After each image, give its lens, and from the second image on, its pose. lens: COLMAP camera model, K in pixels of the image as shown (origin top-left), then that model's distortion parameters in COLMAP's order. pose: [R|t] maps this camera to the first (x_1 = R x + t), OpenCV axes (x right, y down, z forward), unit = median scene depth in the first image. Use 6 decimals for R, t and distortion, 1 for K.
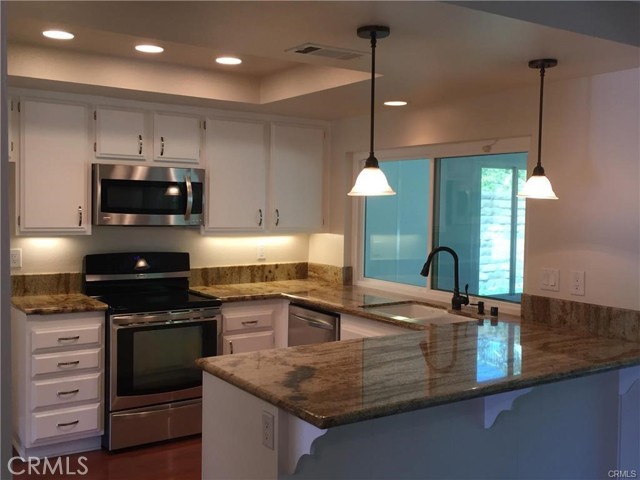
lens RADIAL K [[690.1, 0, 318.2], [0, 690.1, 237.7], [0, 0, 1]] dist [0.059554, 0.000000]
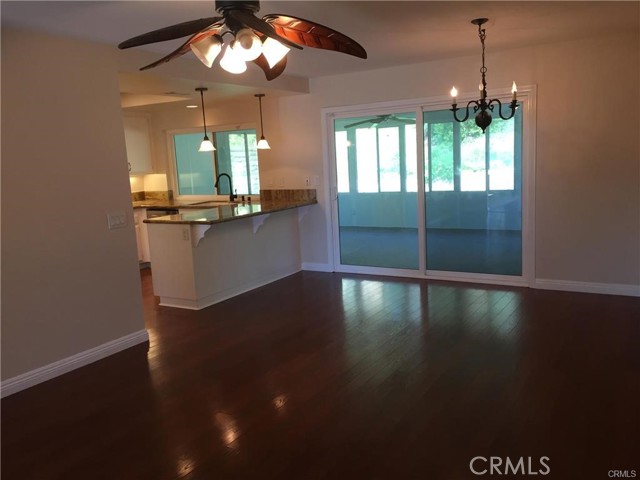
lens RADIAL K [[557.0, 0, 315.2], [0, 557.0, 239.3], [0, 0, 1]] dist [0.077210, -0.040714]
pose [[0.908796, -0.124182, 0.398332, -0.262134], [0.086741, 0.990055, 0.110754, 0.044641], [-0.408125, -0.066101, 0.910530, -0.688305]]
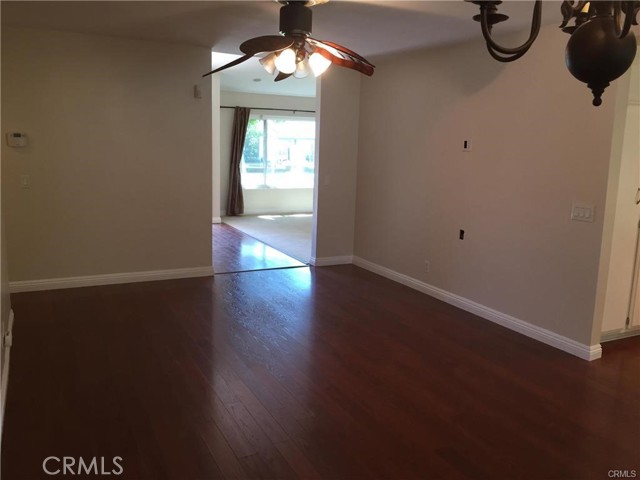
lens RADIAL K [[557.0, 0, 319.9], [0, 557.0, 238.3], [0, 0, 1]] dist [0.077210, -0.040714]
pose [[-0.110746, 0.152321, -0.982107, 0.725967], [-0.080582, 0.983556, 0.161632, 0.021072], [0.990577, 0.097040, -0.096650, 0.021392]]
